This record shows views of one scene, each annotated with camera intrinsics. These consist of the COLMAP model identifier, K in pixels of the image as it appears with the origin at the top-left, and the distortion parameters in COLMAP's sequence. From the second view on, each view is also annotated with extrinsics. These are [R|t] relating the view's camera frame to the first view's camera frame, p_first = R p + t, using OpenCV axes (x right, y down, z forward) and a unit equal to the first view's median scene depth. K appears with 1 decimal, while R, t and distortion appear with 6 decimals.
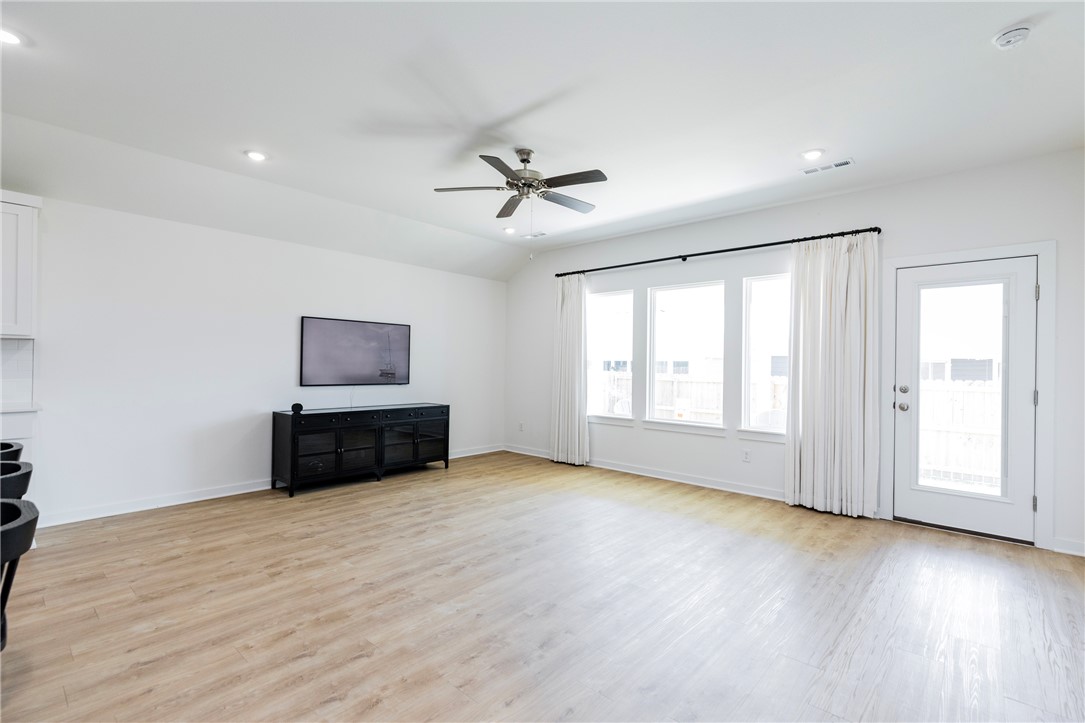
lens RADIAL K [[497.1, 0, 542.5], [0, 497.1, 361.5], [0, 0, 1]] dist [0.018464, -0.000218]
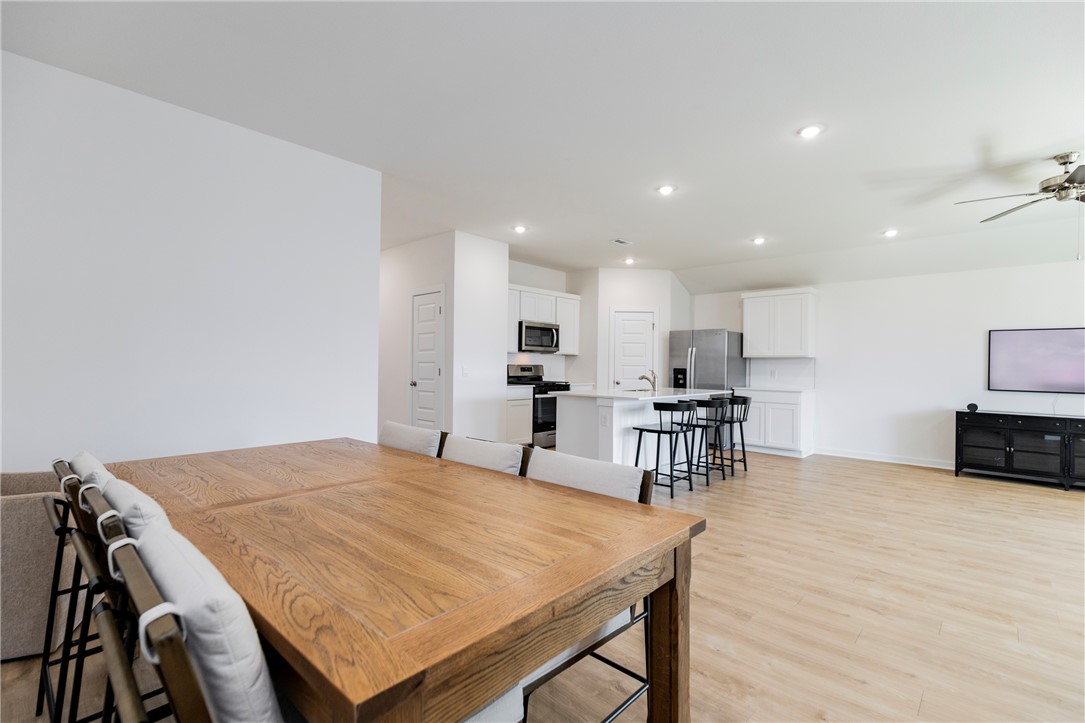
lens RADIAL K [[488.6, 0, 552.1], [0, 488.6, 362.7], [0, 0, 1]] dist [0.013210, -0.004106]
pose [[-0.002623, -0.016583, -0.999859, 1.037923], [-0.009247, 0.999820, -0.016558, 0.021635], [0.999954, 0.009202, -0.002776, -0.020265]]
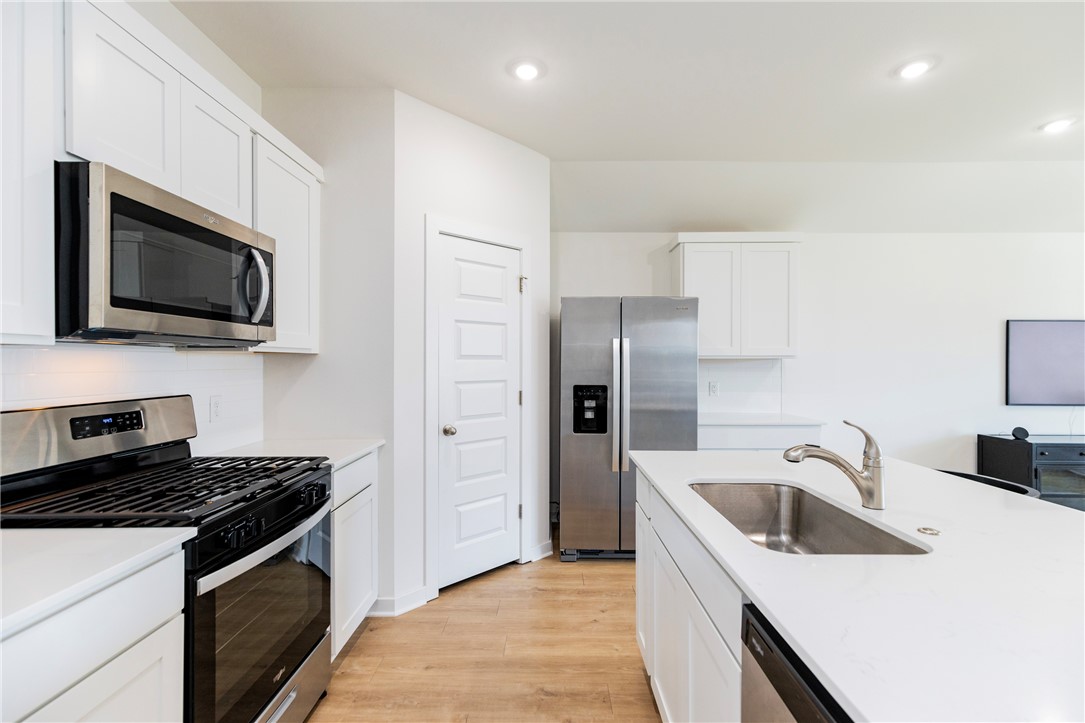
lens RADIAL K [[488.6, 0, 552.1], [0, 488.6, 362.7], [0, 0, 1]] dist [0.013210, -0.004106]
pose [[0.675944, -0.010497, -0.736878, -0.611108], [0.010394, 0.999935, -0.004710, -0.037857], [0.736880, -0.004475, 0.676009, -0.153895]]
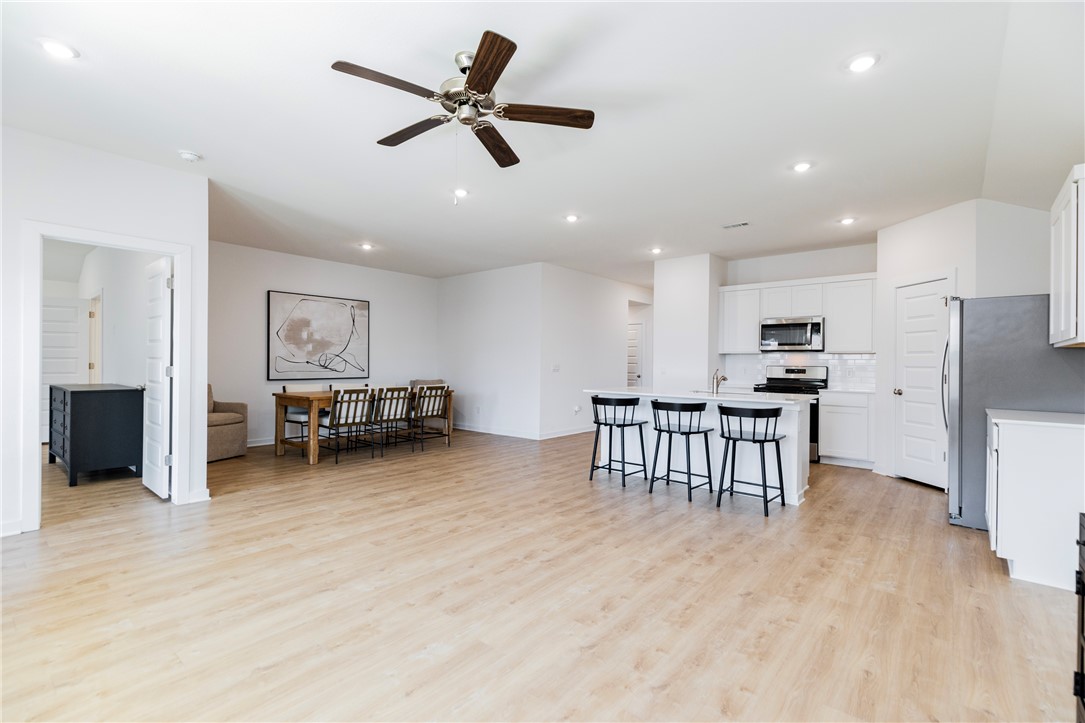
lens RADIAL K [[488.6, 0, 552.1], [0, 488.6, 362.7], [0, 0, 1]] dist [0.013210, -0.004106]
pose [[-0.998384, -0.023928, -0.051552, -0.141604], [-0.023783, 0.999711, -0.003430, 0.011998], [0.051619, -0.002198, -0.998664, 1.873656]]
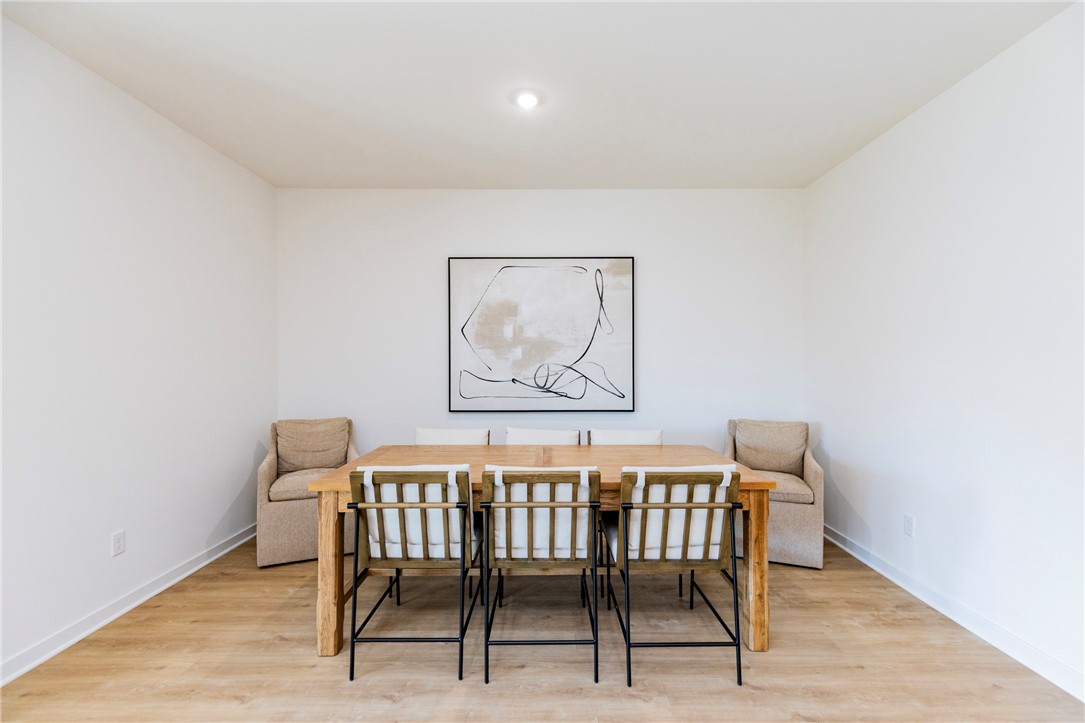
lens RADIAL K [[488.6, 0, 552.1], [0, 488.6, 362.7], [0, 0, 1]] dist [0.013210, -0.004106]
pose [[-0.677201, -0.017933, 0.735579, -0.103630], [-0.012511, 0.999839, 0.012858, -0.033184], [-0.735691, -0.000496, -0.677317, 0.320699]]
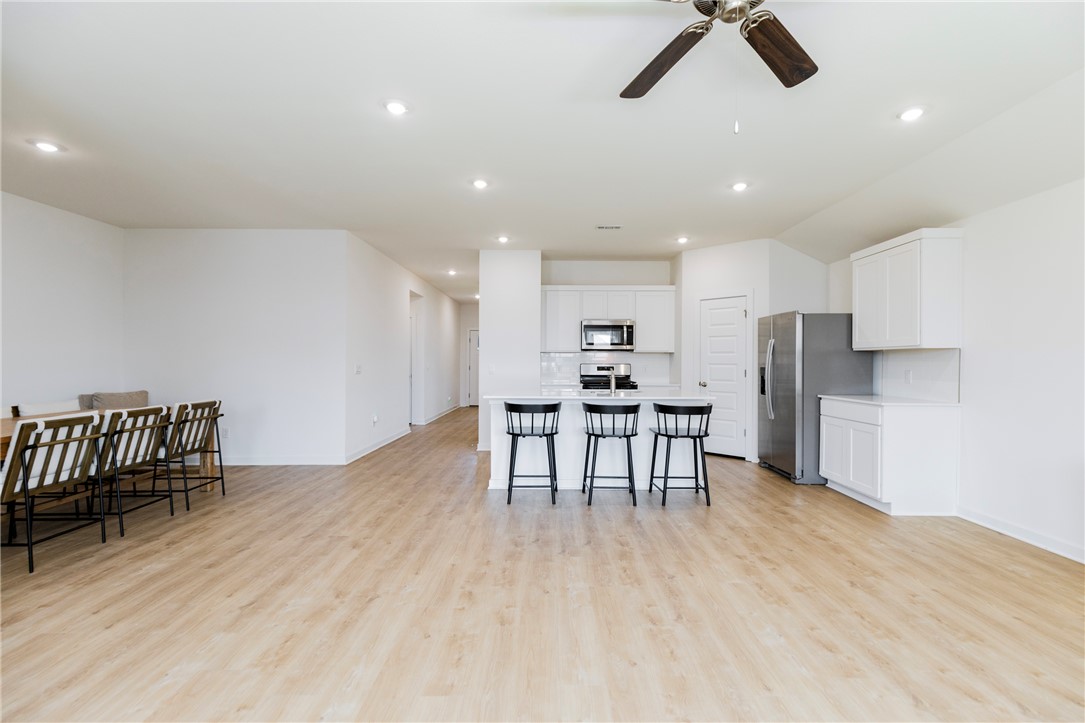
lens RADIAL K [[488.6, 0, 552.1], [0, 488.6, 362.7], [0, 0, 1]] dist [0.013210, -0.004106]
pose [[-0.733624, -0.014096, -0.679409, 0.452095], [-0.010989, 0.999900, -0.008880, 0.012529], [0.679466, 0.000951, -0.733706, 1.354699]]
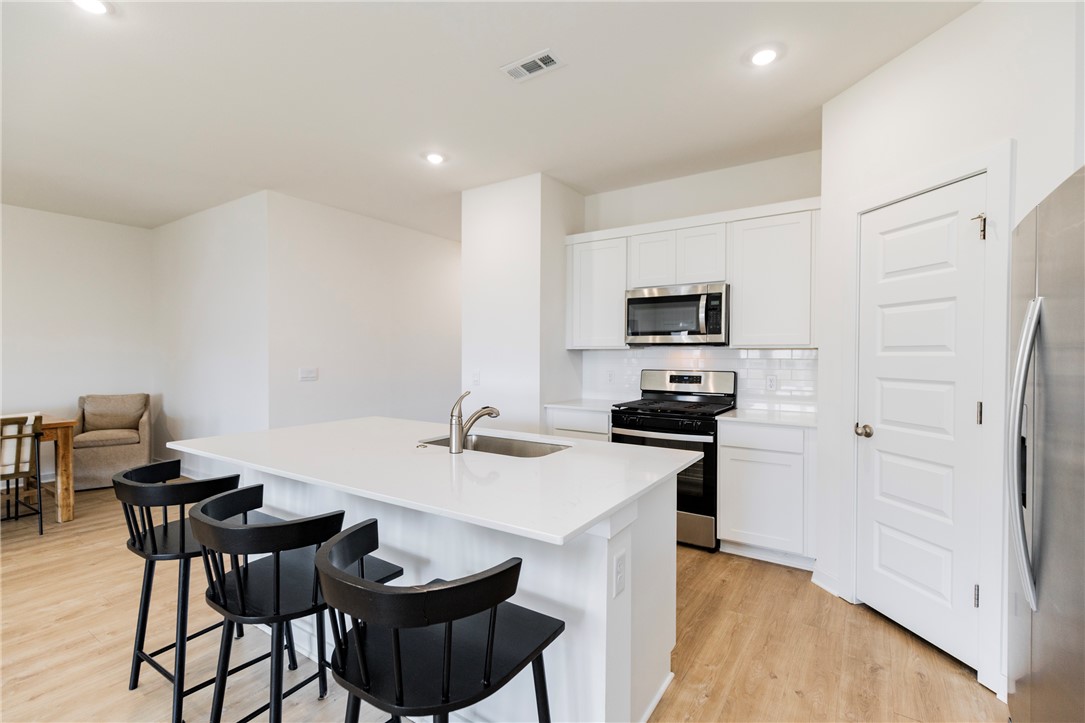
lens RADIAL K [[488.6, 0, 552.1], [0, 488.6, 362.7], [0, 0, 1]] dist [0.013210, -0.004106]
pose [[-0.986815, -0.013134, -0.161316, -0.758967], [-0.015225, 0.999815, 0.011734, -0.033517], [0.161132, 0.014035, -0.986833, 0.991256]]
